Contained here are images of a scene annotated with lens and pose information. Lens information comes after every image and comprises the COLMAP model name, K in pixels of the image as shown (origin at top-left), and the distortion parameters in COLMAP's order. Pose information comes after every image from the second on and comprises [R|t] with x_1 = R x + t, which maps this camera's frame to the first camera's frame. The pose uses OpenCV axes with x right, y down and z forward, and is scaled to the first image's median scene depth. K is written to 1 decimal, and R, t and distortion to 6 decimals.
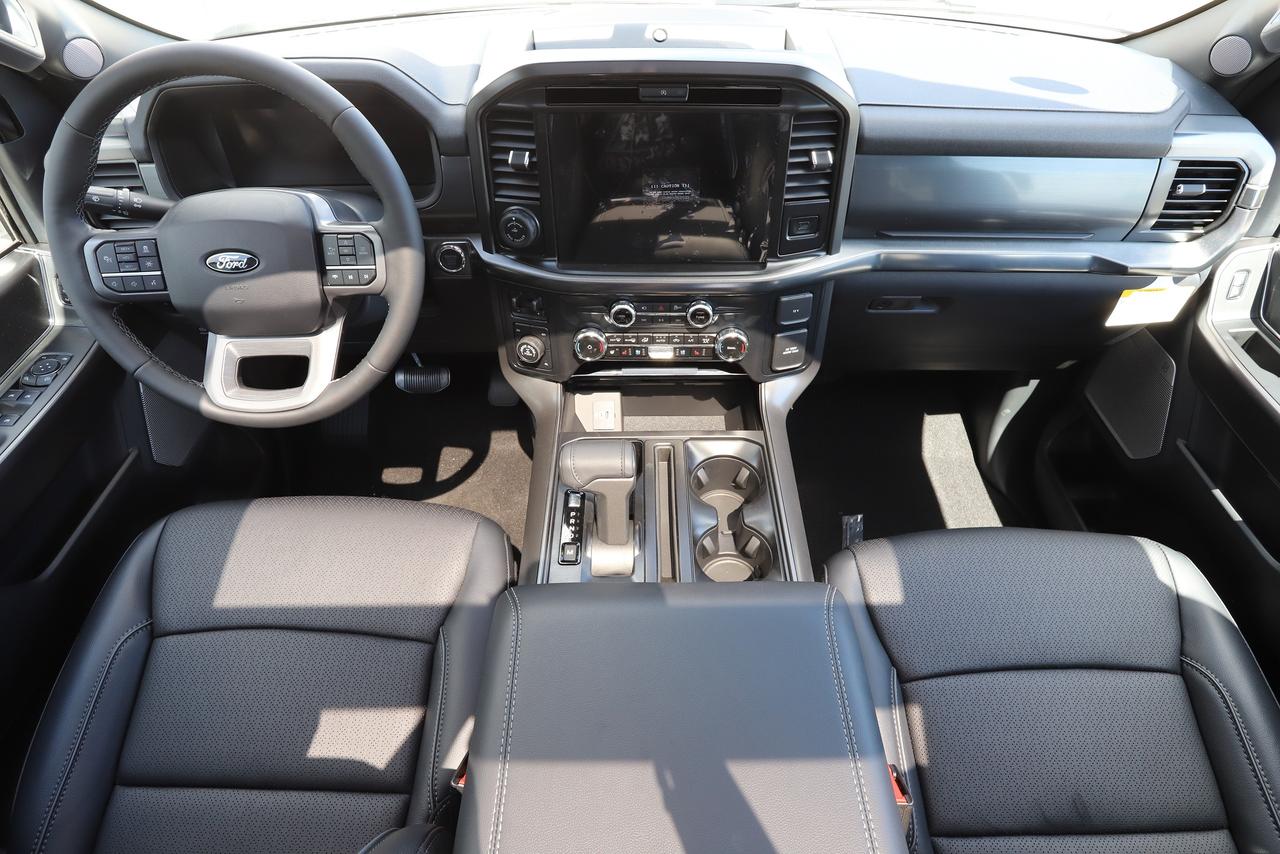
lens RADIAL K [[677.8, 0, 640.0], [0, 677.8, 427.0], [0, 0, 1]] dist [-0.068111, 0.029643]
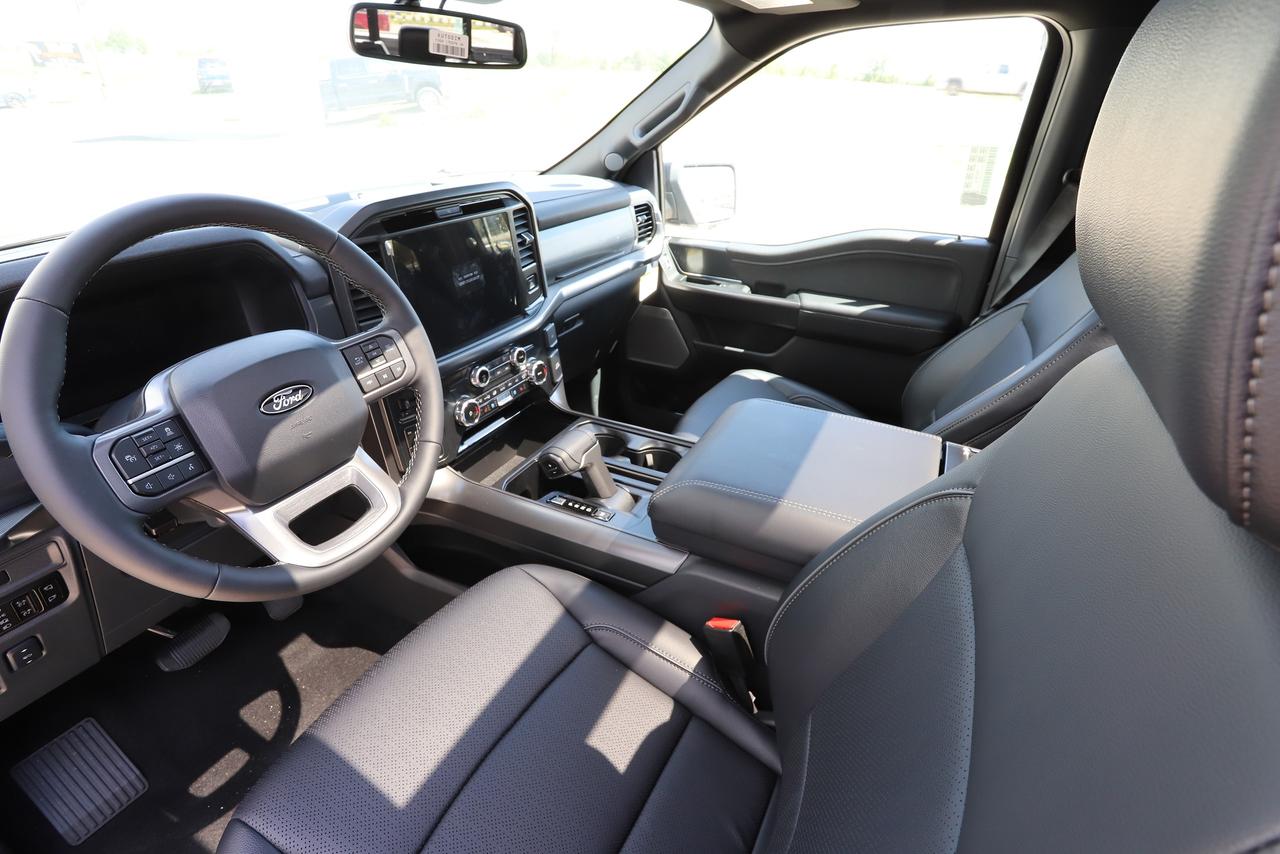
lens RADIAL K [[618.9, 0, 640.0], [0, 618.9, 427.0], [0, 0, 1]] dist [-0.020227, 0.000375]
pose [[0.458781, -0.410954, 0.787805, -0.930958], [0.615245, 0.786616, 0.052043, 0.035929], [-0.641087, 0.460817, 0.613722, 0.145841]]
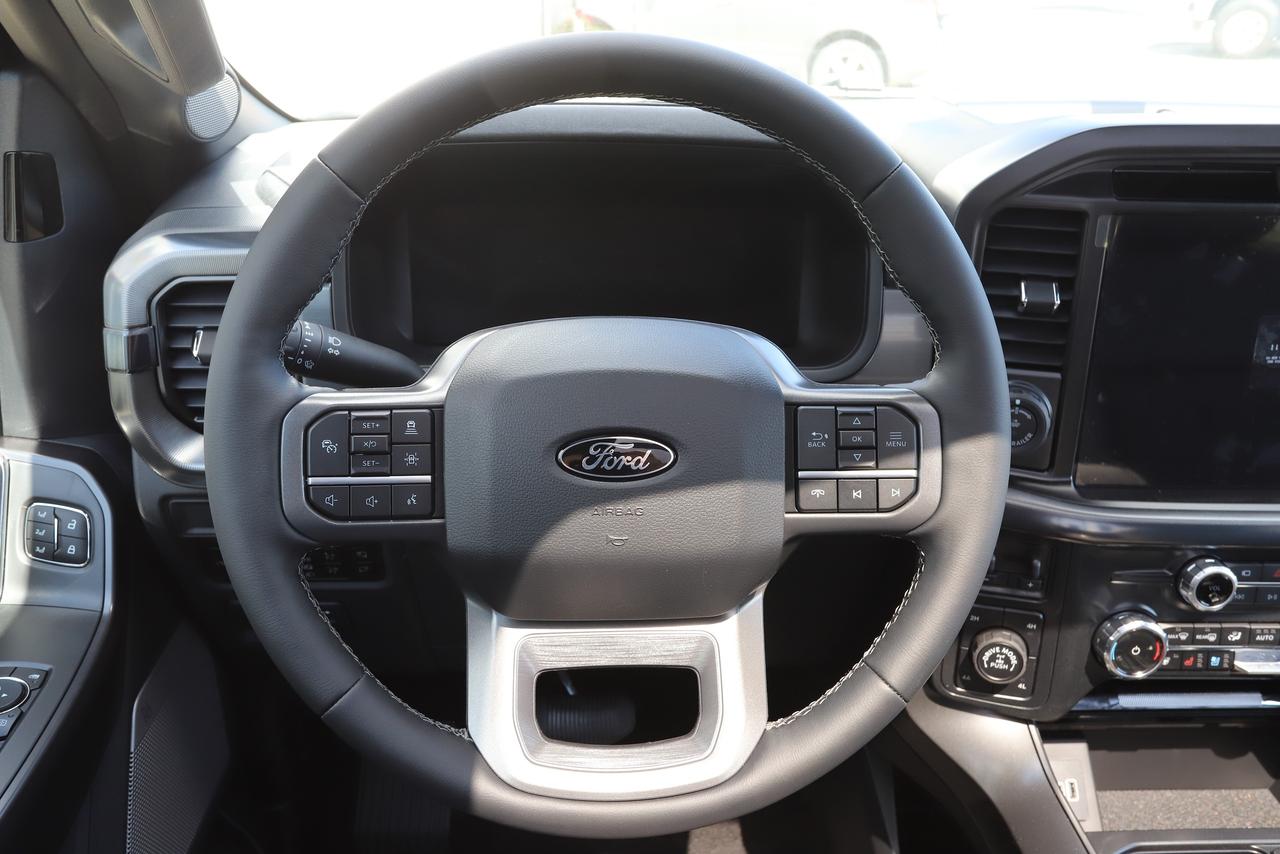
lens RADIAL K [[1020.0, 0, 640.0], [0, 1020.0, 427.0], [0, 0, 1]] dist [-0.001929, 0.008765]
pose [[0.998585, 0.006389, 0.052785, -0.546669], [0.011936, 0.940480, -0.339638, -0.023859], [-0.051813, 0.339788, 0.939074, 0.279993]]
